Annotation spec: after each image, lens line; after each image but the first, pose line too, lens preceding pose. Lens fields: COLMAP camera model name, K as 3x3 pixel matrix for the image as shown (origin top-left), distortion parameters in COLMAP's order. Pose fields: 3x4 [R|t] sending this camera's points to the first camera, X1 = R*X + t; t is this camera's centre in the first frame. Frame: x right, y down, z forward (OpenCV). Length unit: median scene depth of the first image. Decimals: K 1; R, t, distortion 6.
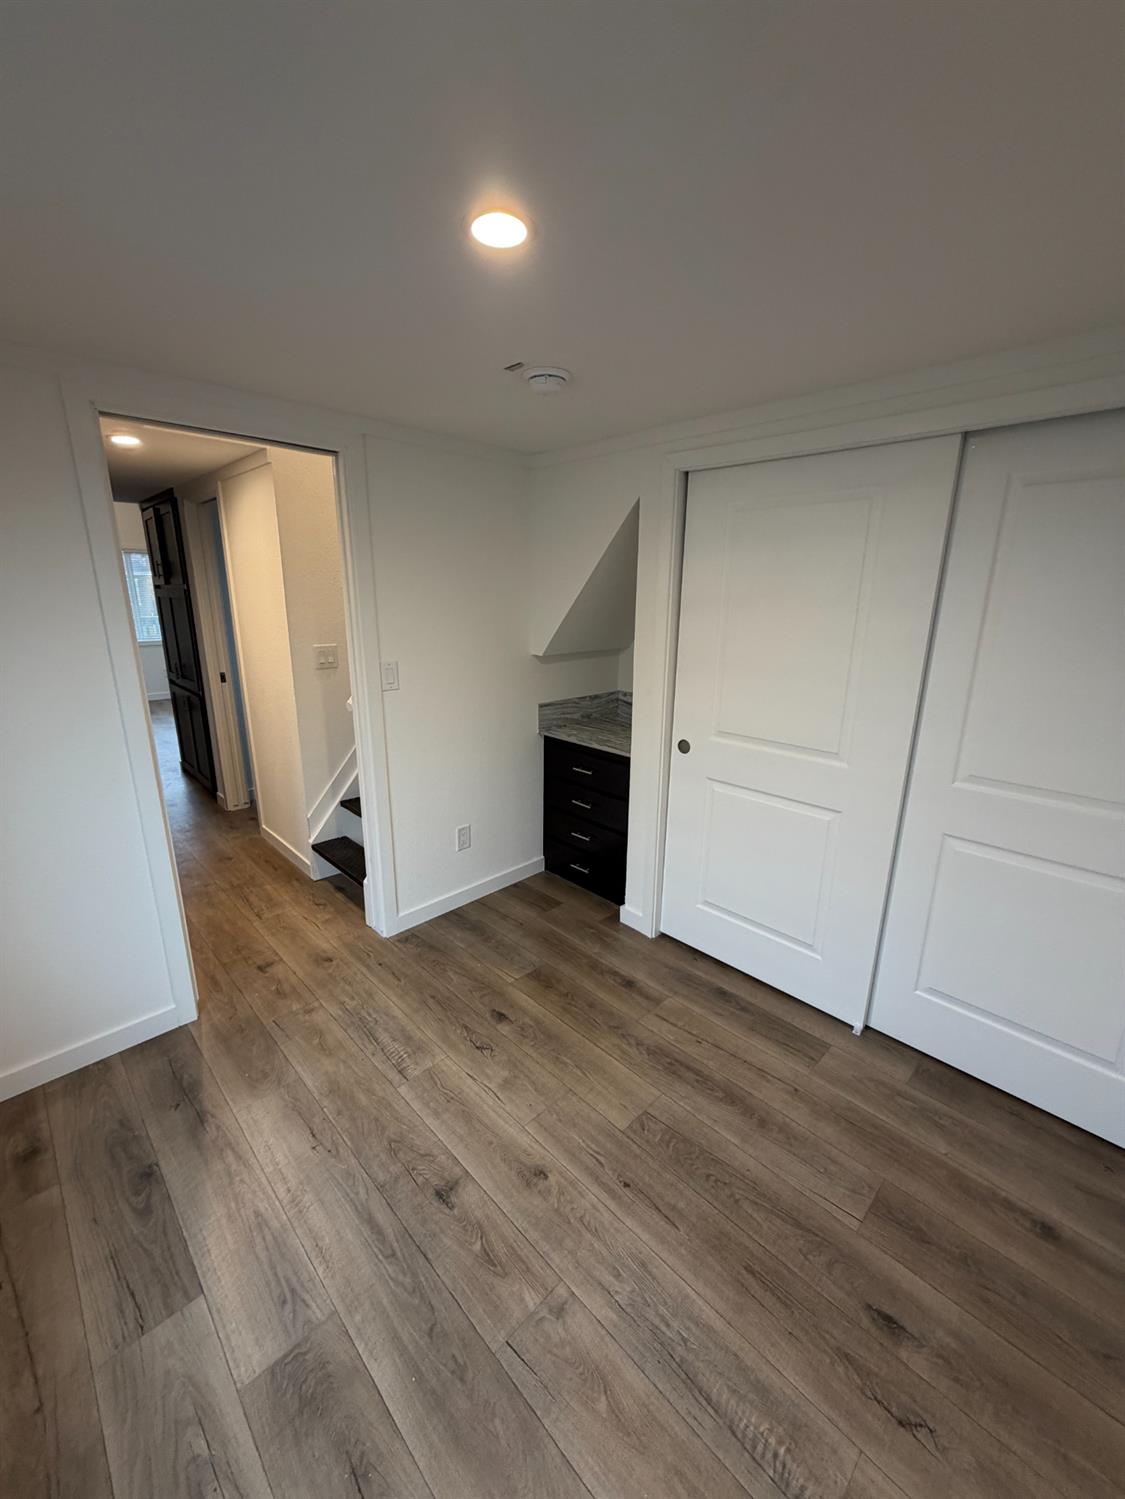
lens RADIAL K [[594.3, 0, 559.5], [0, 594.3, 753.2], [0, 0, 1]] dist [-0.001772, 0.002519]
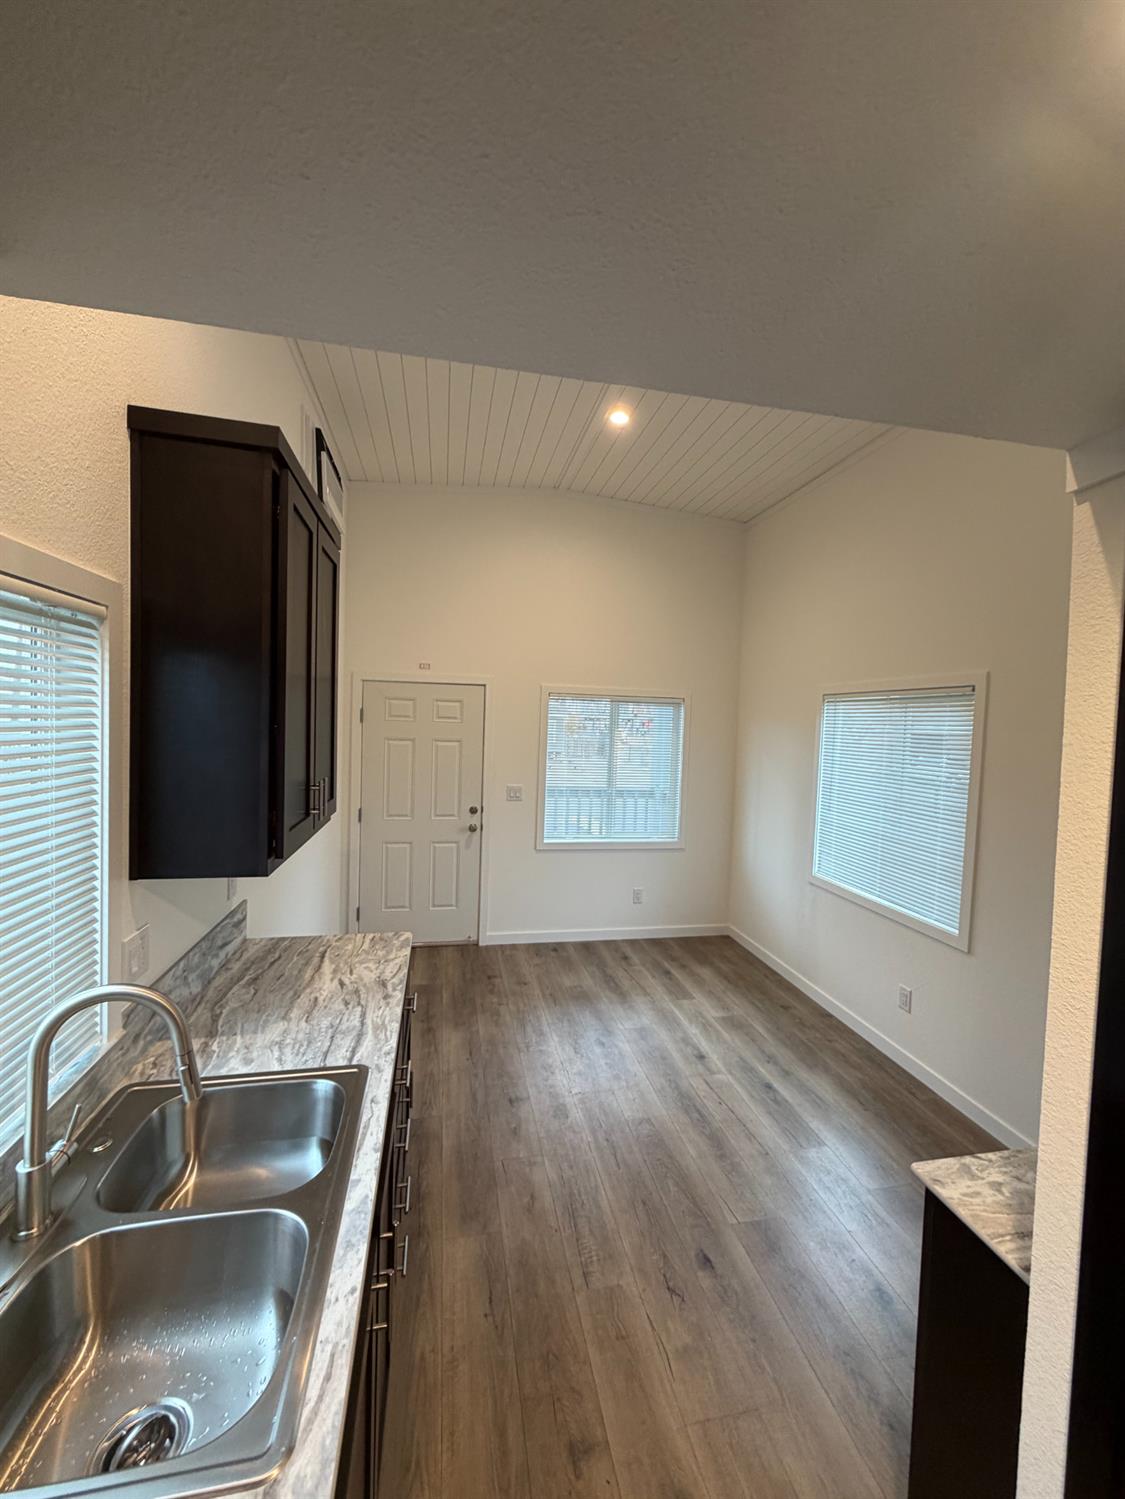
lens RADIAL K [[594.3, 0, 563.7], [0, 594.3, 743.7], [0, 0, 1]] dist [-0.001772, 0.002519]
pose [[0.839408, 0.036815, -0.542254, 0.791811], [-0.165206, 0.967778, -0.190032, 0.025692], [0.517786, 0.249098, 0.818443, -0.581087]]
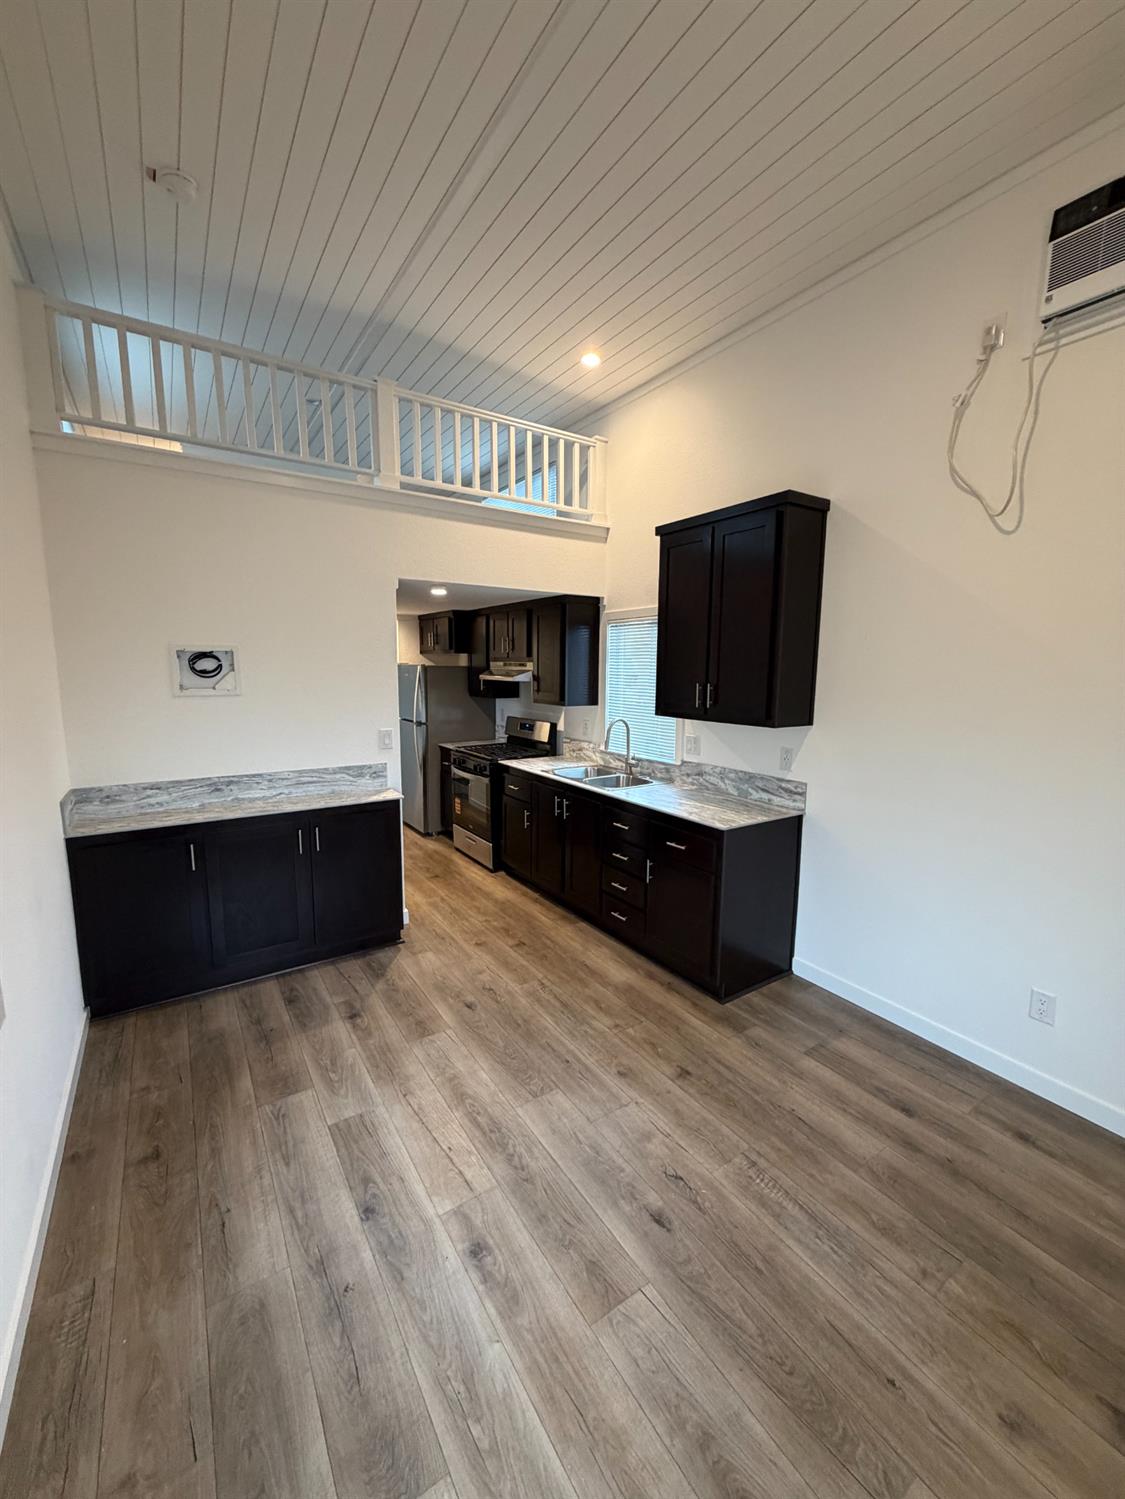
lens RADIAL K [[594.3, 0, 559.5], [0, 594.3, 745.0], [0, 0, 1]] dist [-0.001772, 0.002519]
pose [[-0.981241, -0.040608, 0.188458, -0.122018], [0.035506, 0.922773, 0.383705, -0.611601], [-0.189485, 0.383198, -0.904021, 1.998886]]
